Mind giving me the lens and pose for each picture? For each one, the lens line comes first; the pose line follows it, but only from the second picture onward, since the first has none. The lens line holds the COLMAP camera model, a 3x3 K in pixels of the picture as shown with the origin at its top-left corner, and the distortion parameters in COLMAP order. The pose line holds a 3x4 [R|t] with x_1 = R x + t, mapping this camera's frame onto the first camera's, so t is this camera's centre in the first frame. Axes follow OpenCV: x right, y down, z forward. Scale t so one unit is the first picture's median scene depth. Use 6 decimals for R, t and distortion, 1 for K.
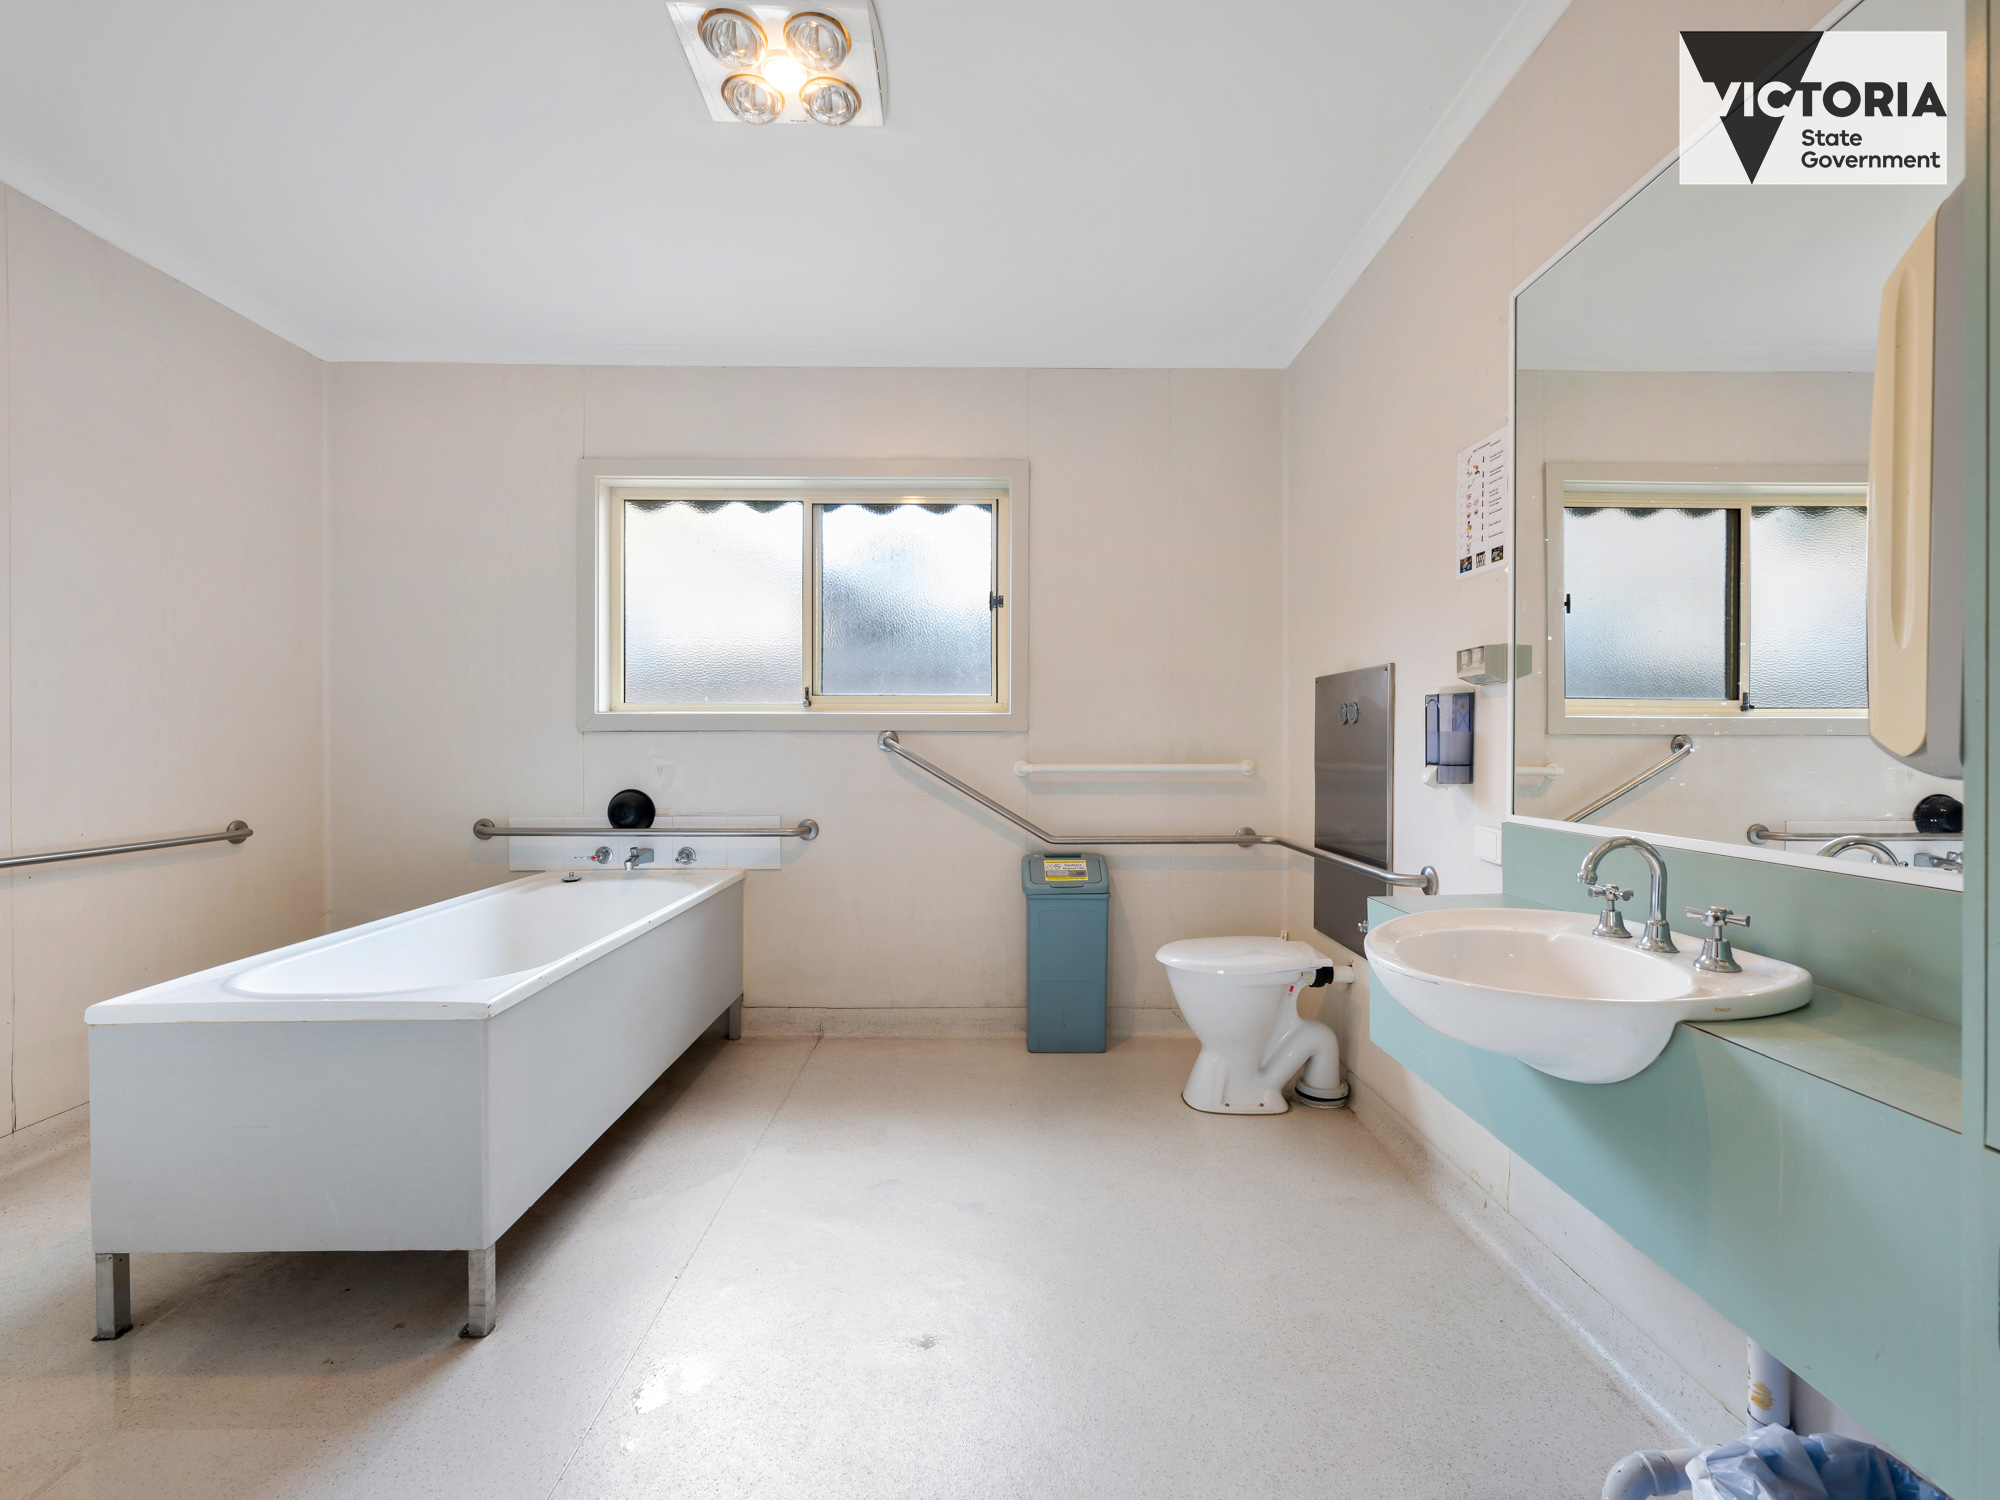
lens RADIAL K [[898.7, 0, 999.7], [0, 898.7, 749.8], [0, 0, 1]] dist [0.000427, 0.000271]
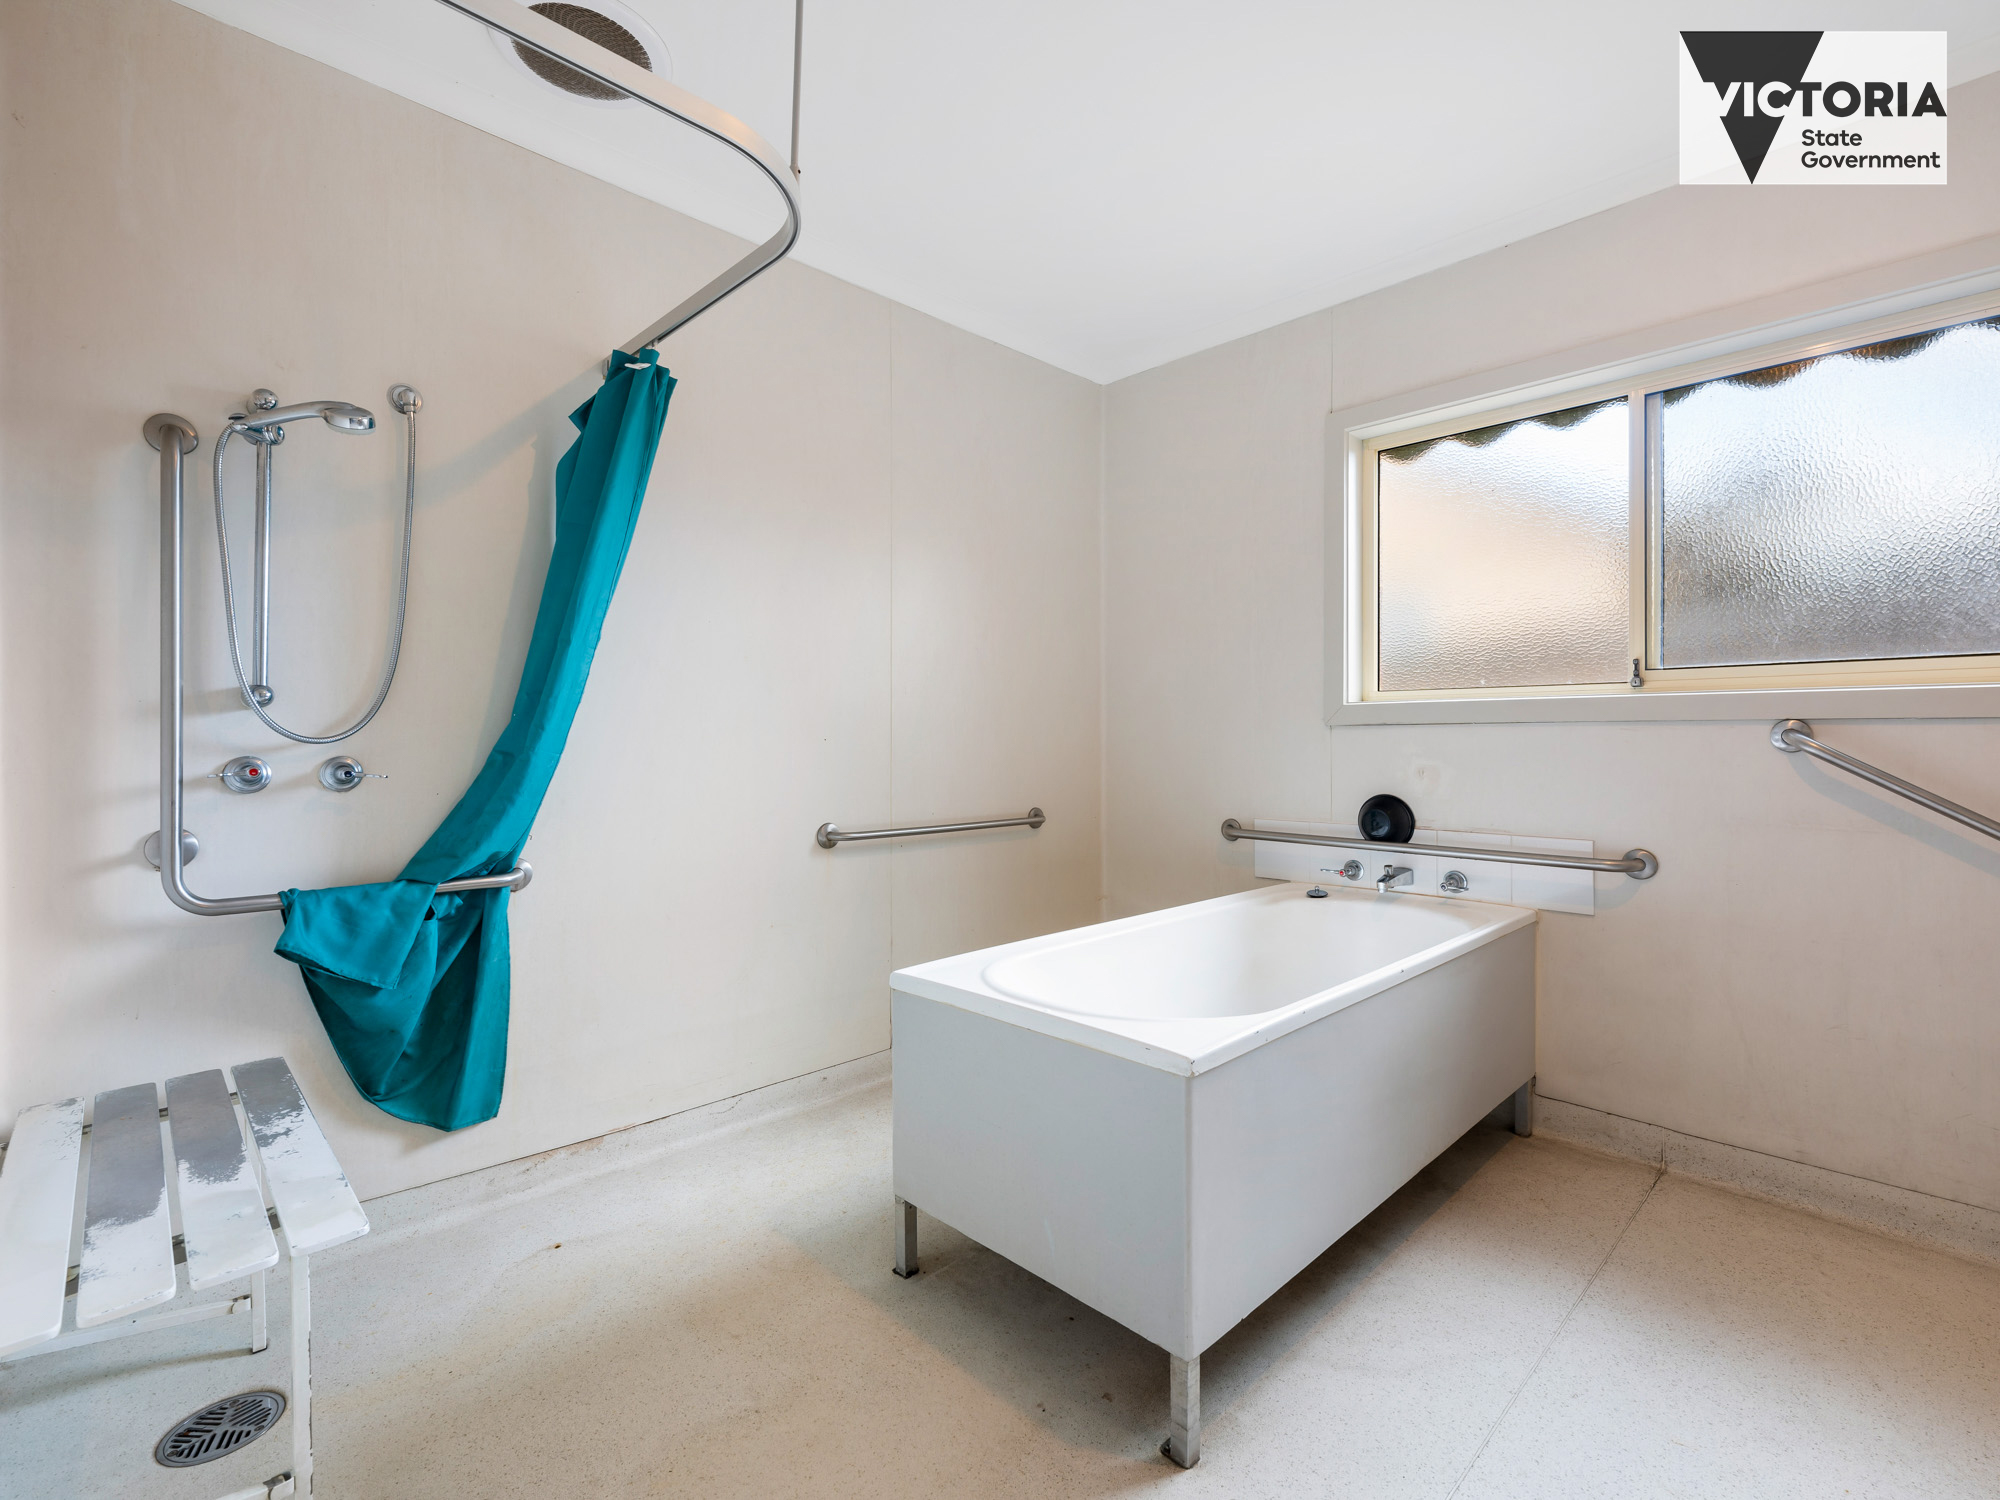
lens RADIAL K [[910.1, 0, 1003.8], [0, 910.1, 733.7], [0, 0, 1]] dist [-0.002495, -0.000520]
pose [[0.694955, -0.004969, -0.719036, -0.050250], [-0.005721, 0.999906, -0.012439, 0.000188], [0.719031, 0.012758, 0.694861, 0.161085]]
